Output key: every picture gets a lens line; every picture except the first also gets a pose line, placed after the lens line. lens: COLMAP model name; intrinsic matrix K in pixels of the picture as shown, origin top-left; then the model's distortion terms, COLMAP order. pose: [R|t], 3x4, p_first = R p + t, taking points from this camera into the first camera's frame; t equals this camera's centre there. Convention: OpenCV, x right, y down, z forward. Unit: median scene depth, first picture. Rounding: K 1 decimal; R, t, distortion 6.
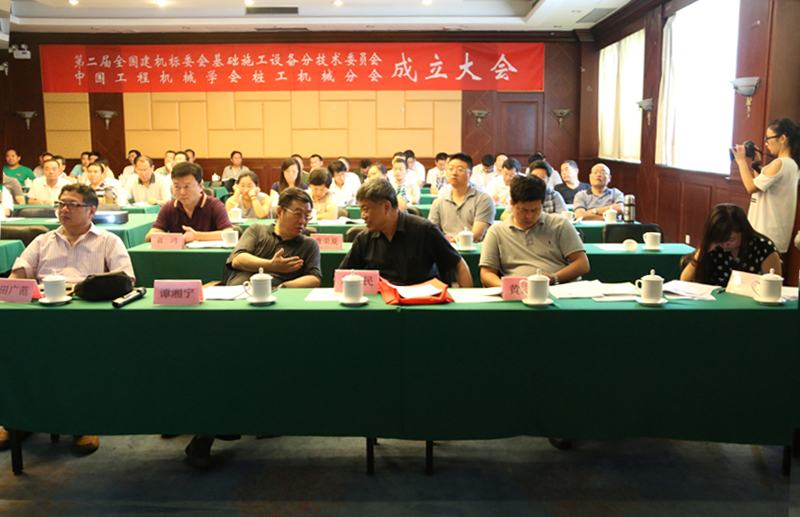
lens RADIAL K [[734.5, 0, 400.0], [0, 734.5, 258.5], [0, 0, 1]] dist [-0.082962, 0.105581]
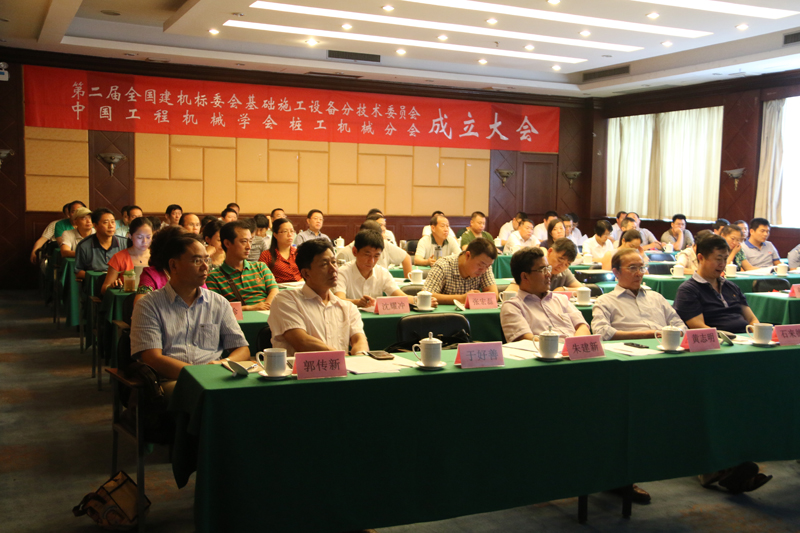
lens RADIAL K [[856.5, 0, 400.0], [0, 856.5, 266.5], [0, 0, 1]] dist [0.009773, 0.033141]
pose [[0.899688, -0.016324, 0.436229, -0.541681], [0.049587, 0.996654, -0.064973, -0.000576], [-0.433709, 0.080087, 0.897487, 0.015028]]
